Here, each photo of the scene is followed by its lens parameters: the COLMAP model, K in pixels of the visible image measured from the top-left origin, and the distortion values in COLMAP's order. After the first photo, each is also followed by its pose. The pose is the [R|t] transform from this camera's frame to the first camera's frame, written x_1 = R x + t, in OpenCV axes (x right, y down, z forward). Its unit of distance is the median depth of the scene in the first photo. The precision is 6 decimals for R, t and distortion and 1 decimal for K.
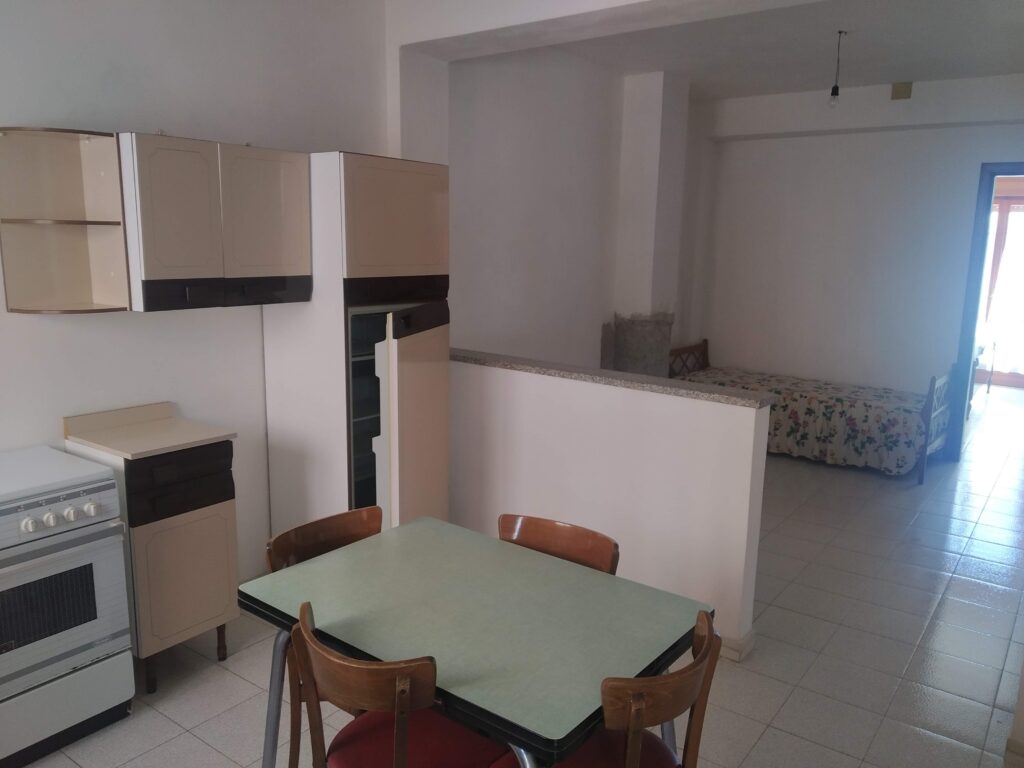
lens RADIAL K [[799.0, 0, 516.2], [0, 799.0, 379.6], [0, 0, 1]] dist [0.062896, -0.084590]
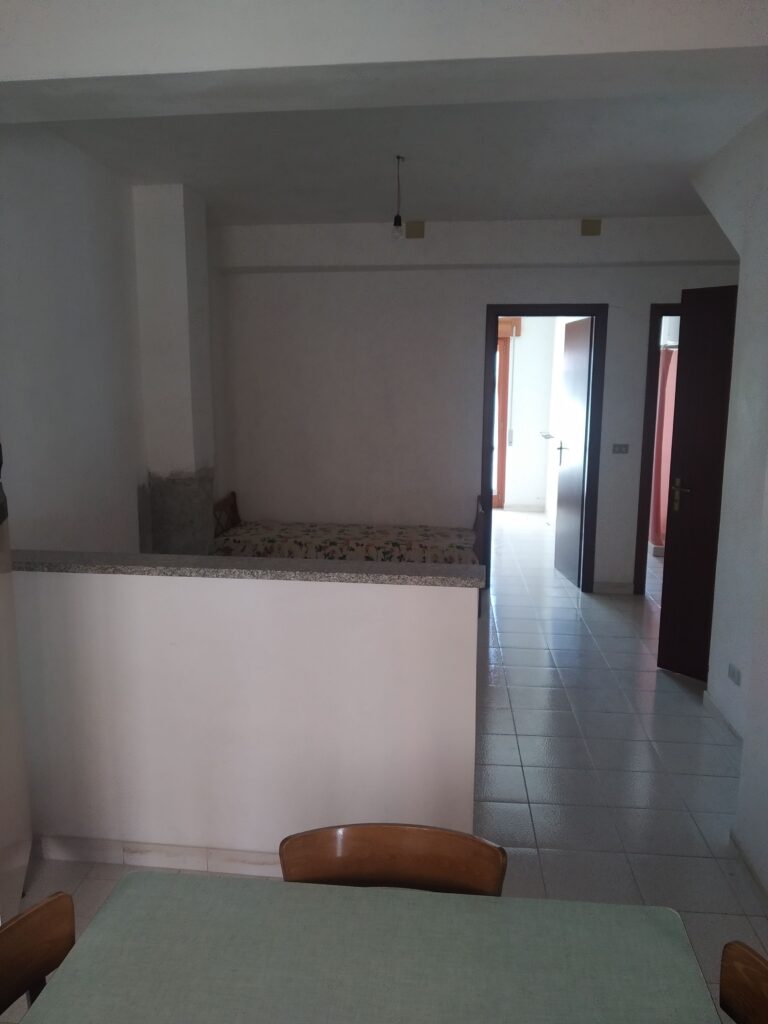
lens RADIAL K [[799.0, 0, 377.0], [0, 799.0, 510.2], [0, 0, 1]] dist [0.062896, -0.084590]
pose [[0.857353, -0.102281, 0.504464, -0.095963], [0.107825, 0.994002, 0.018284, -0.033667], [-0.503308, 0.038718, 0.863239, 0.167560]]
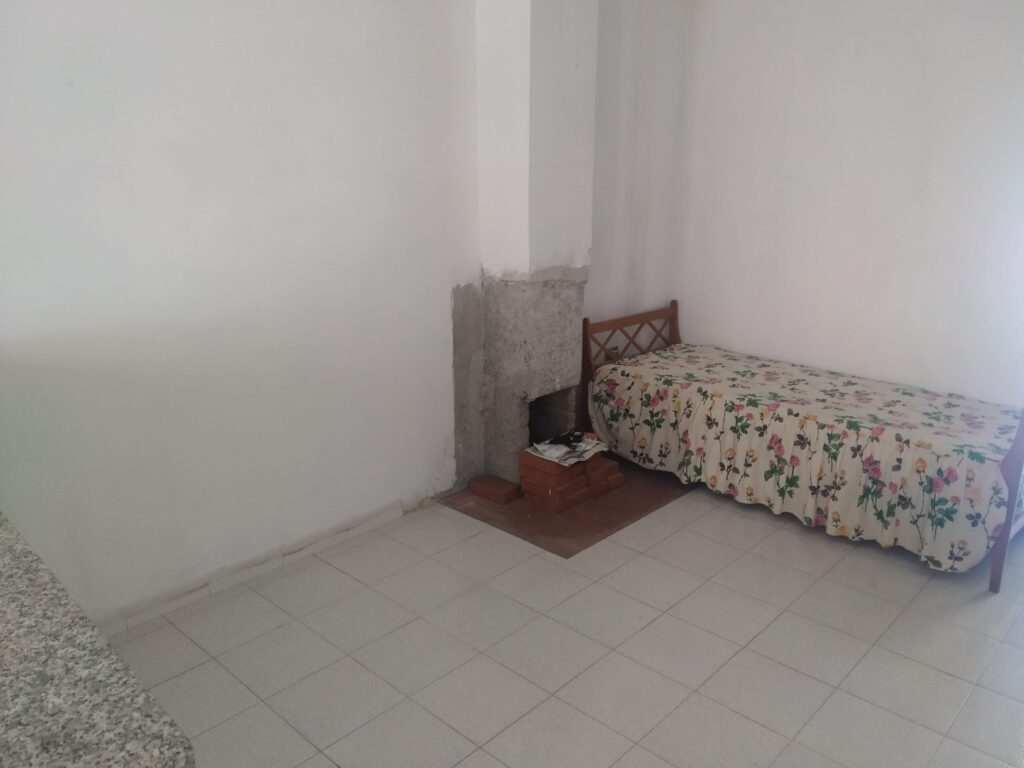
lens RADIAL K [[799.0, 0, 508.1], [0, 799.0, 379.7], [0, 0, 1]] dist [0.062896, -0.084590]
pose [[0.990691, 0.014282, -0.135378, 0.226286], [-0.001282, 0.995416, 0.095632, -0.056661], [0.136123, -0.094568, 0.986168, 0.395053]]
